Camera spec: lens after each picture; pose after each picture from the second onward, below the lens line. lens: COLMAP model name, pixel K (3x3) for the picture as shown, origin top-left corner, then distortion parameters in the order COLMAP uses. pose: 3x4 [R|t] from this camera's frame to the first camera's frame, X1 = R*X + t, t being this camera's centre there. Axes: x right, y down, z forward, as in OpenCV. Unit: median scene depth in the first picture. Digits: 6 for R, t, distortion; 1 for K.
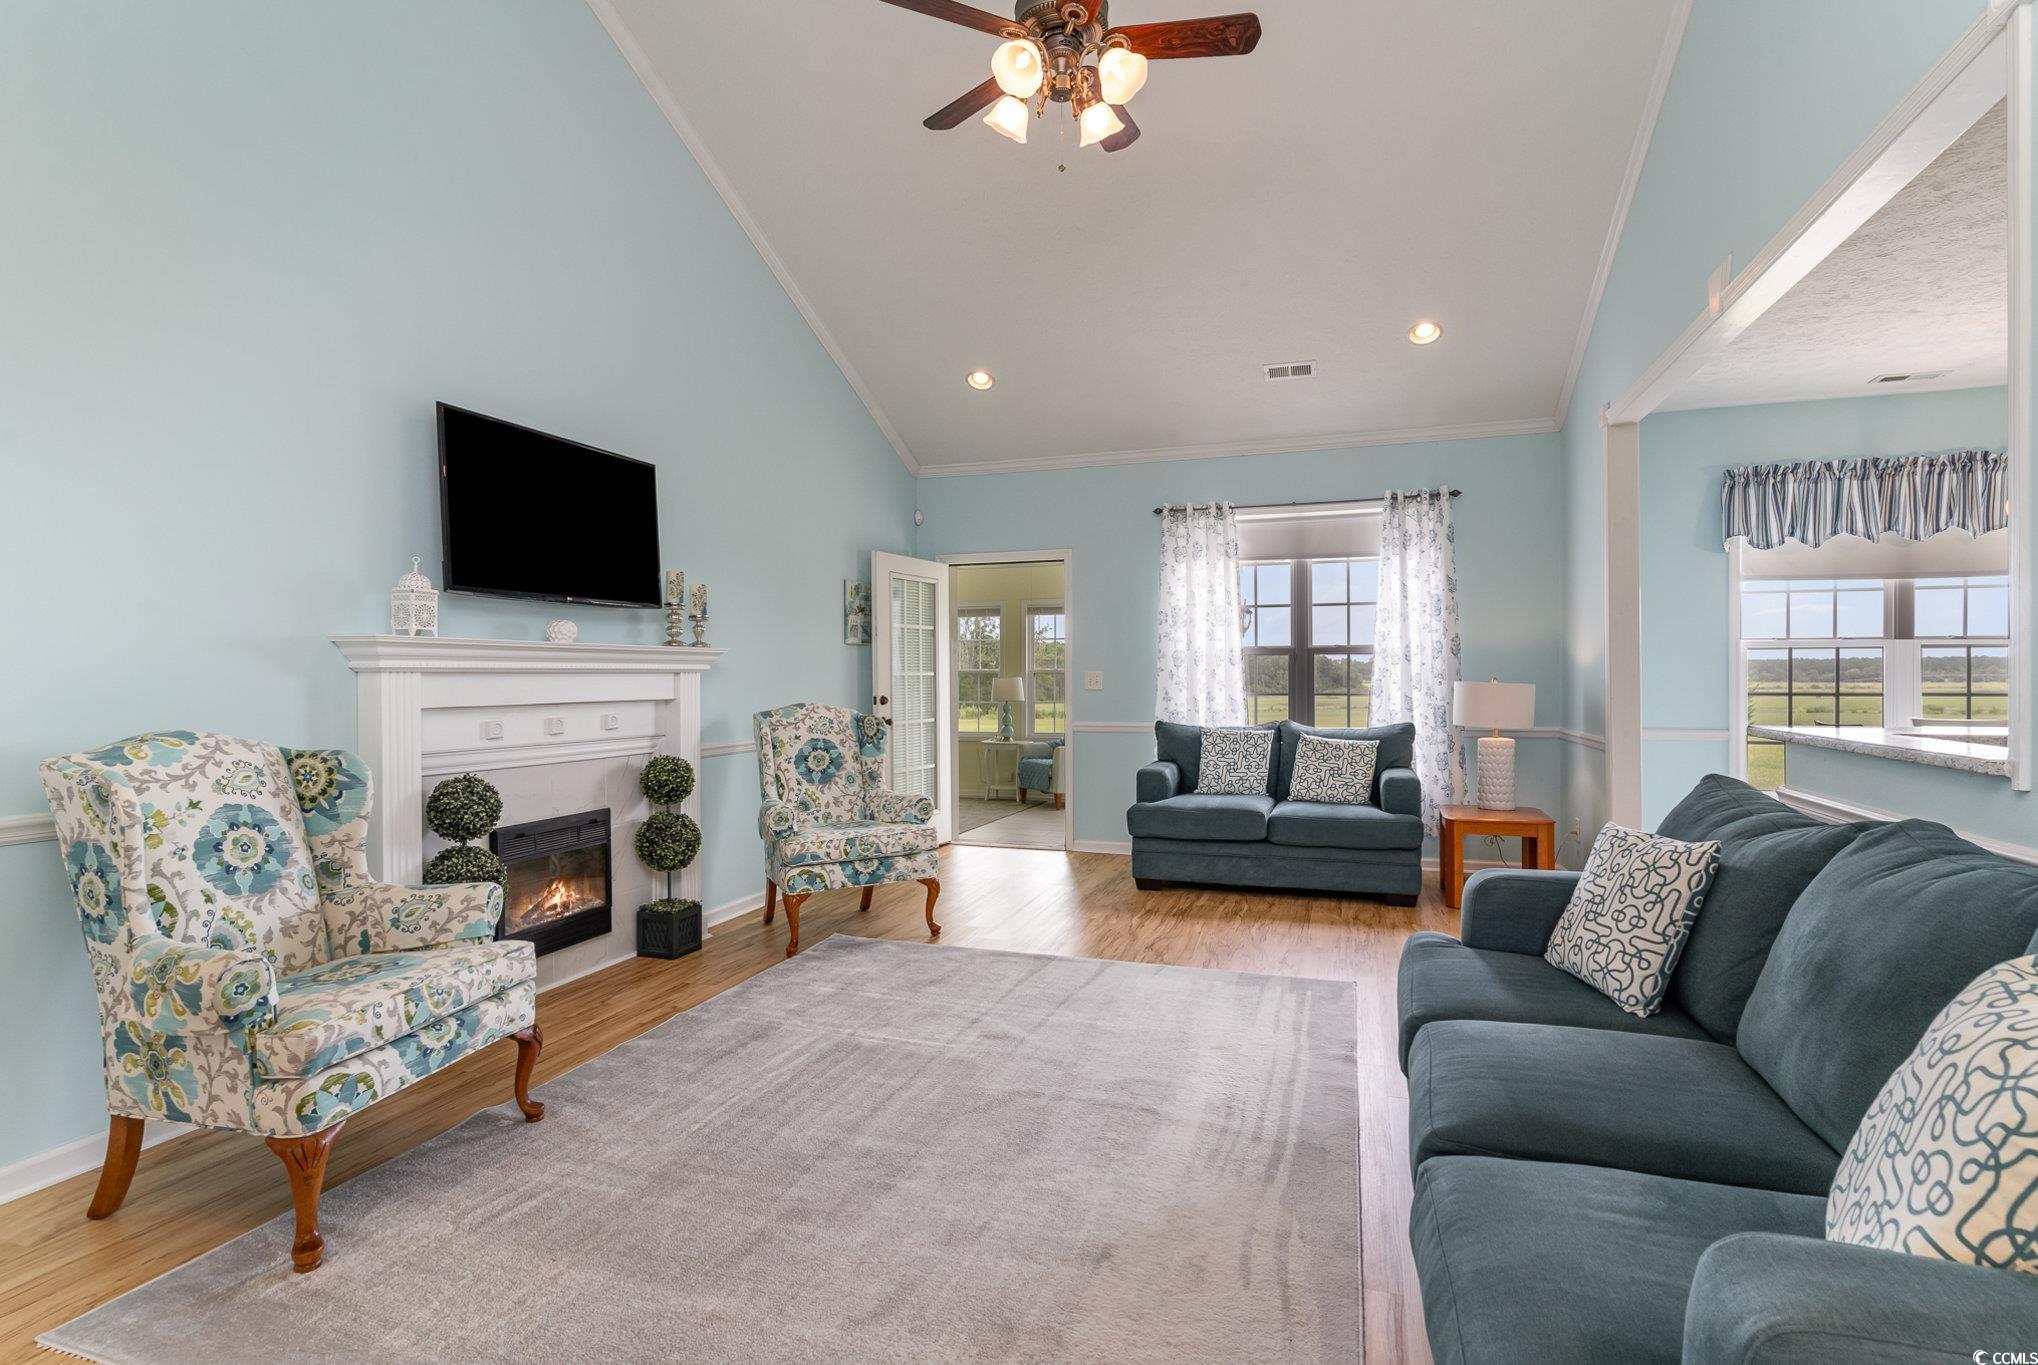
lens RADIAL K [[991.1, 0, 1017.6], [0, 991.1, 682.3], [0, 0, 1]] dist [0.000818, 0.000727]
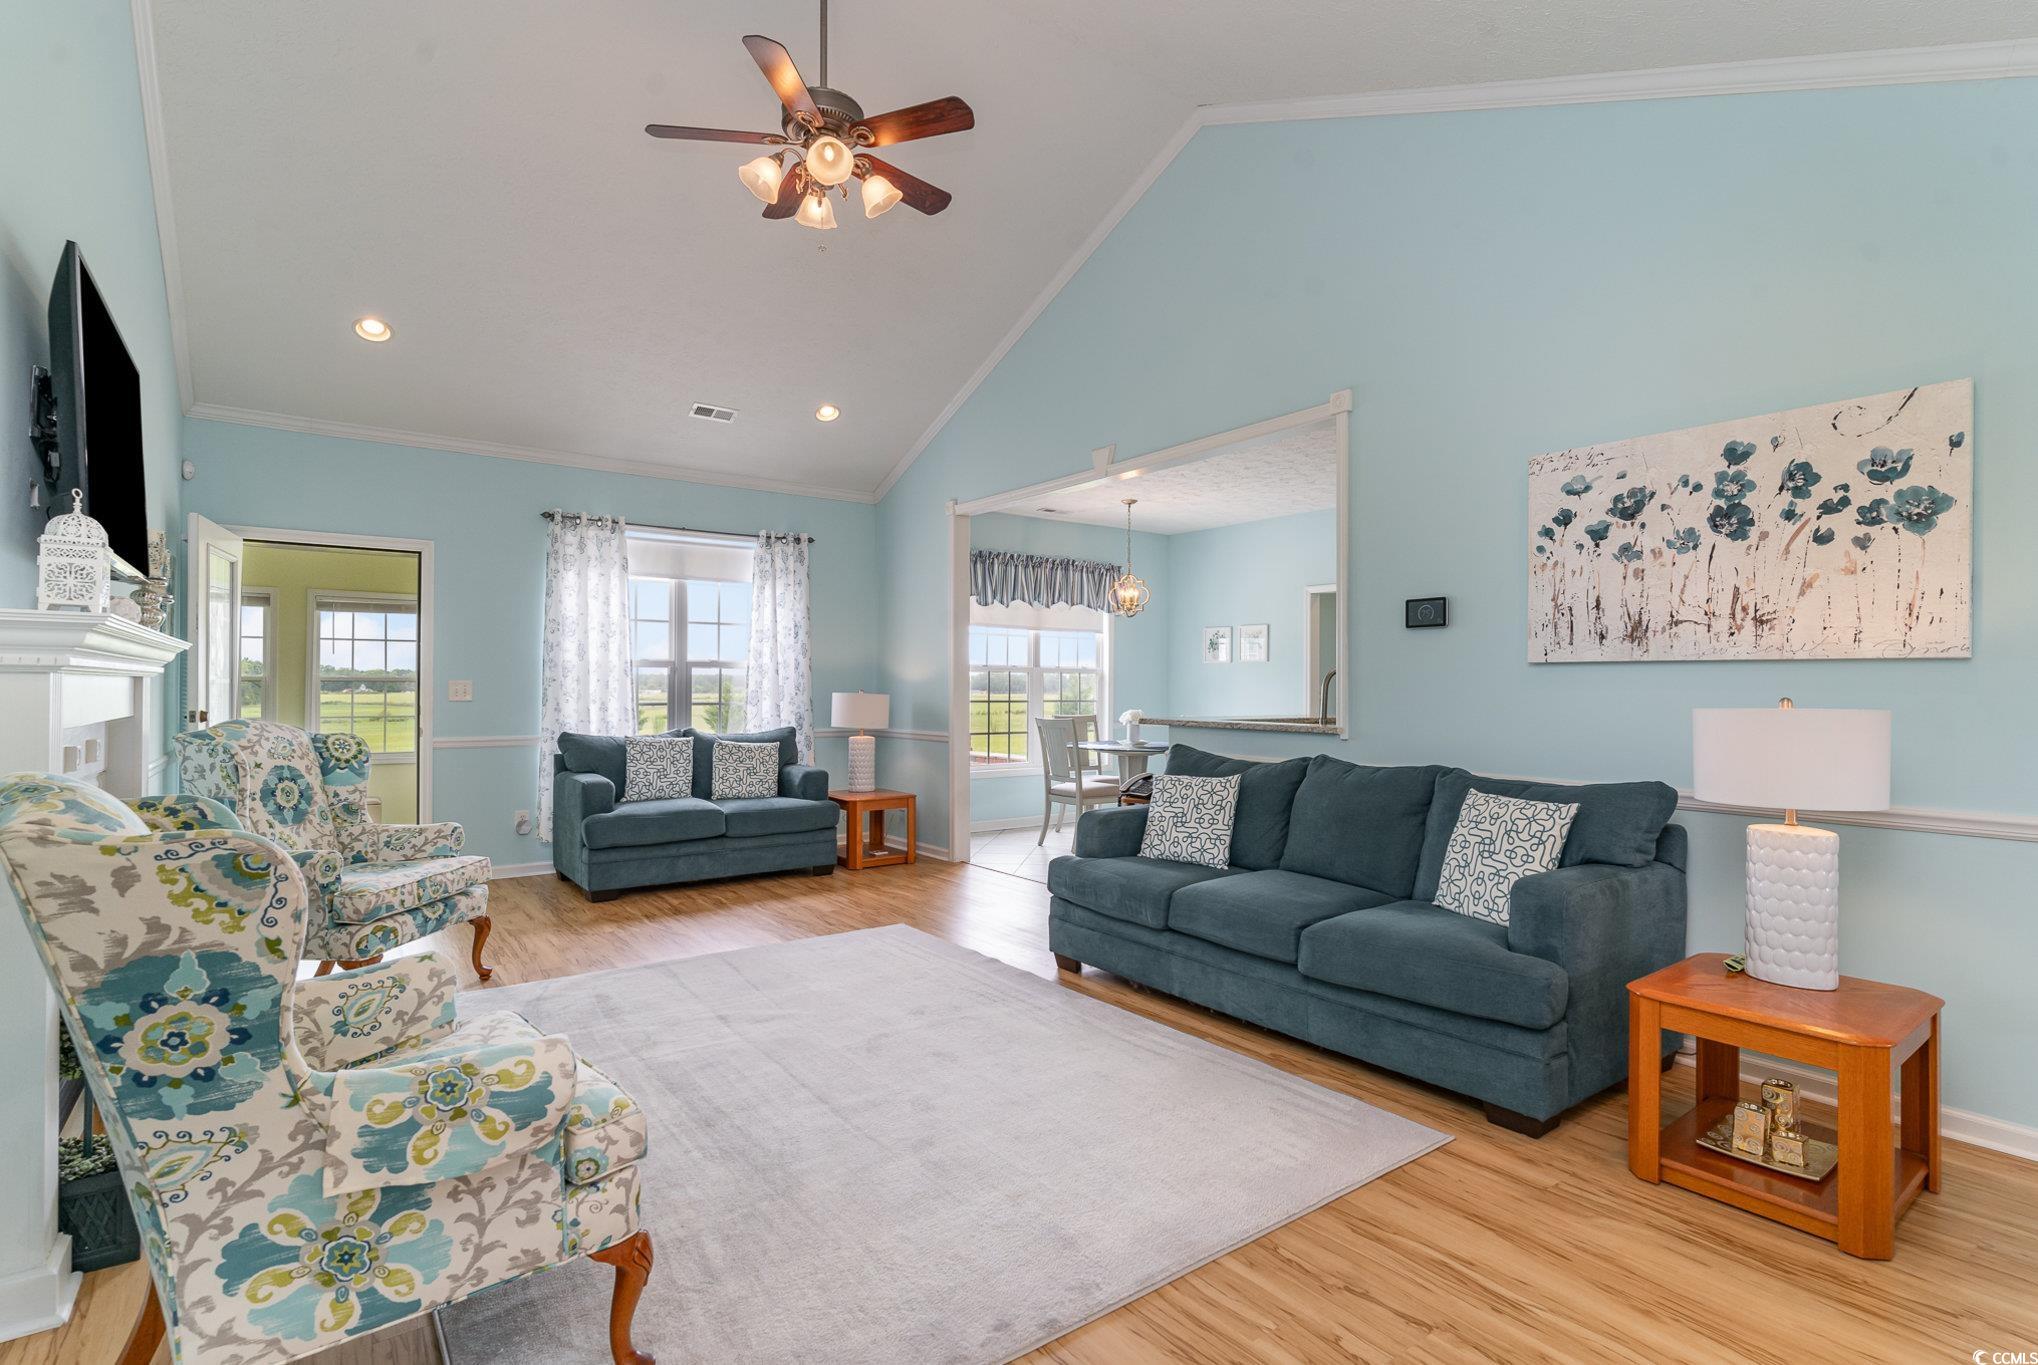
lens RADIAL K [[991.1, 0, 1019.9], [0, 991.1, 678.5], [0, 0, 1]] dist [0.000818, 0.000727]
pose [[0.570071, 0.013587, 0.821483, -0.457094], [-0.000458, 0.999868, -0.016219, 0.001578], [-0.821595, 0.008870, 0.570002, 0.089912]]
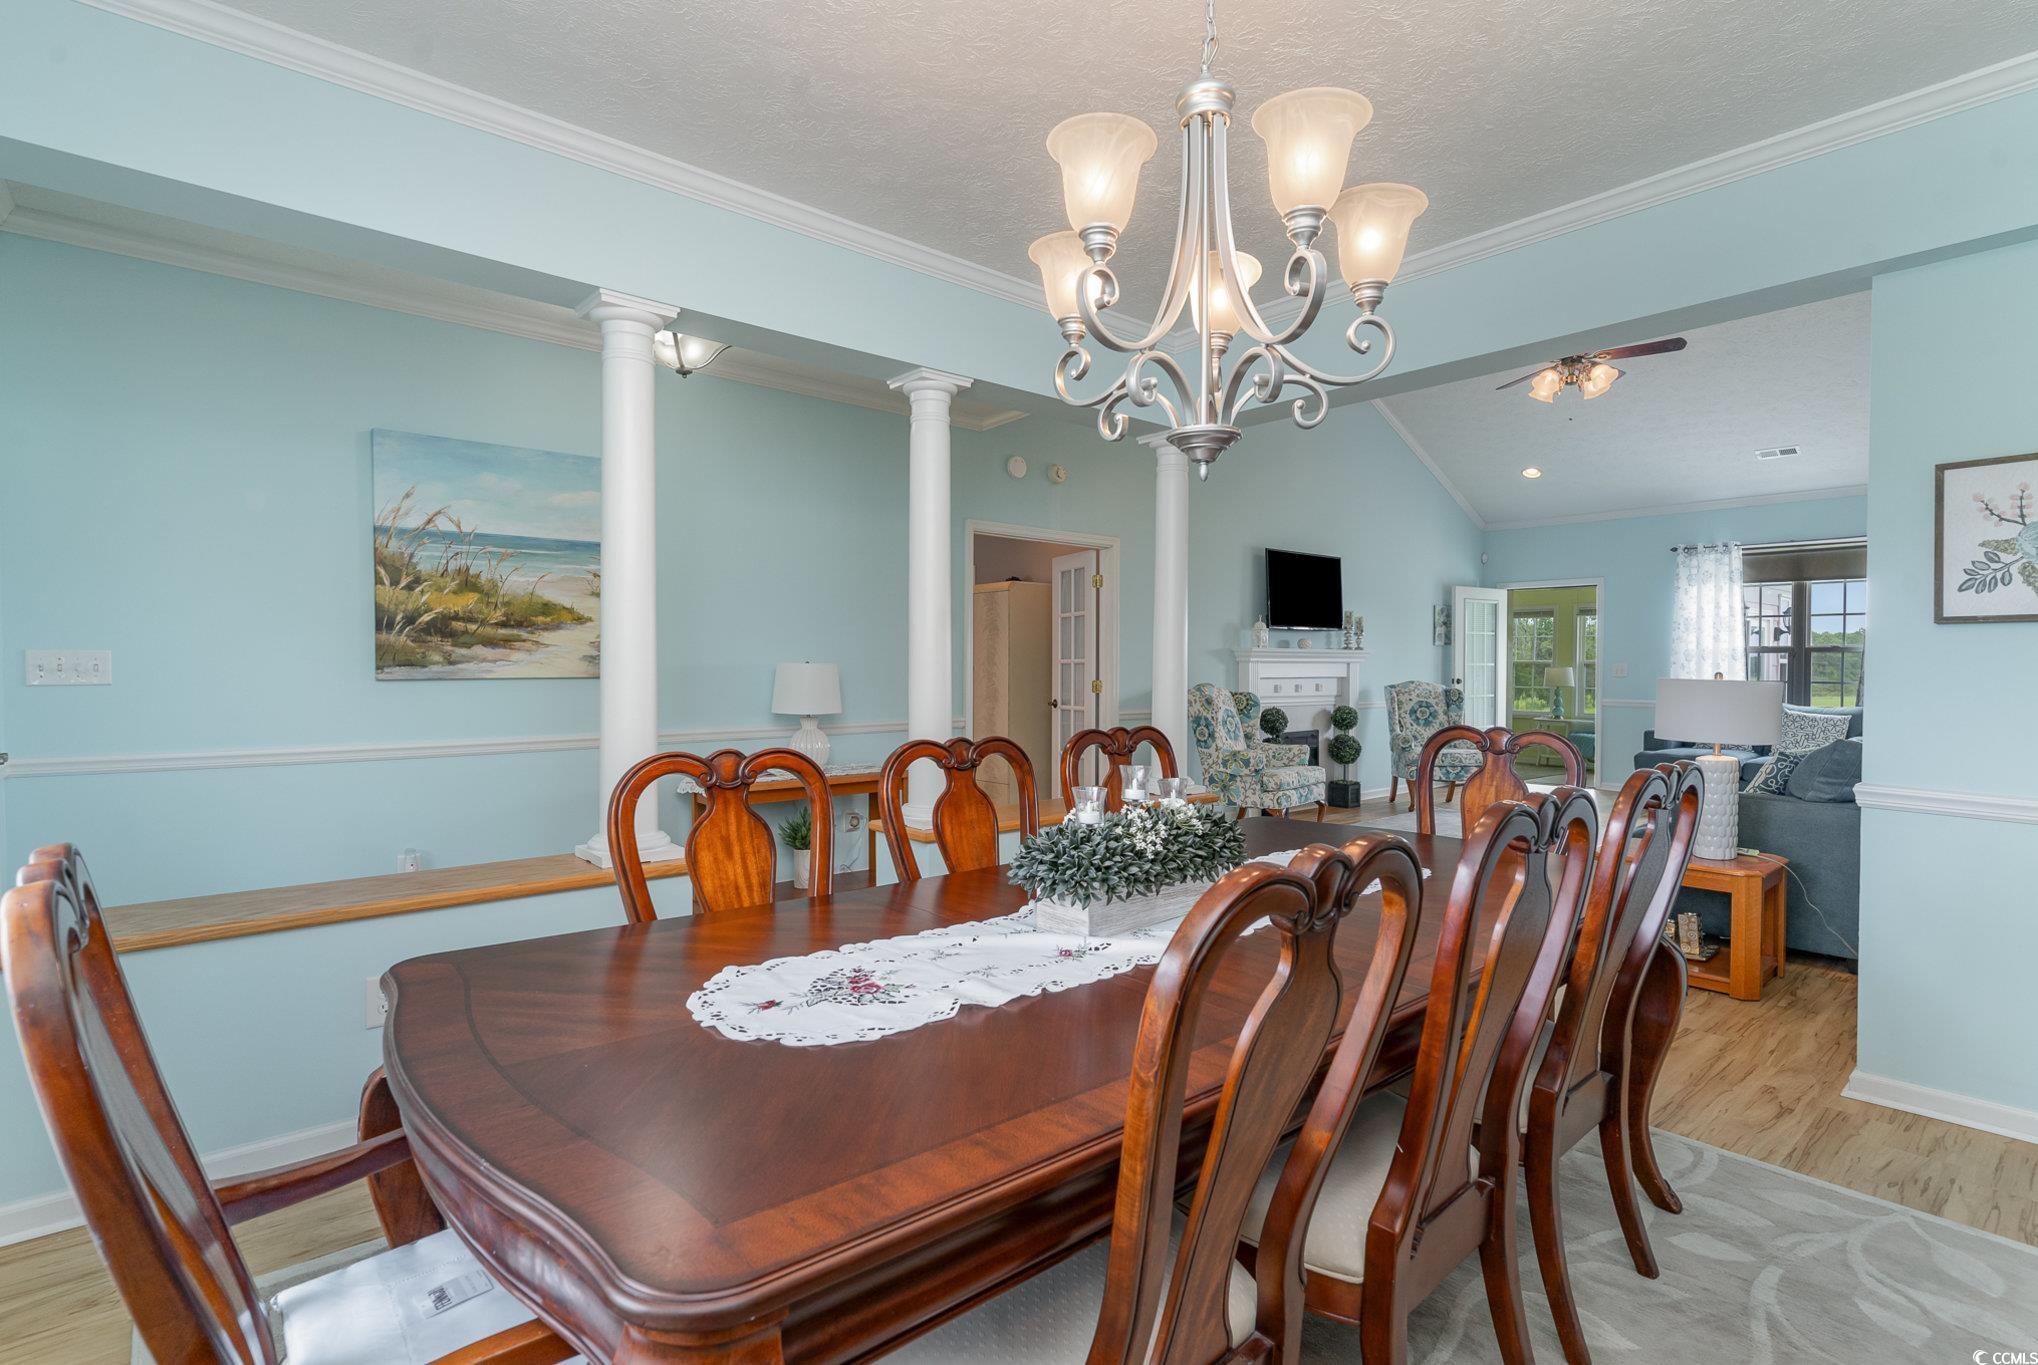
lens RADIAL K [[991.1, 0, 1016.7], [0, 991.1, 680.5], [0, 0, 1]] dist [0.000818, 0.000727]
pose [[0.863908, 0.017181, -0.503356, 0.056325], [-0.011271, 0.999827, 0.014783, 0.002382], [0.503523, -0.007098, 0.863952, -0.802685]]
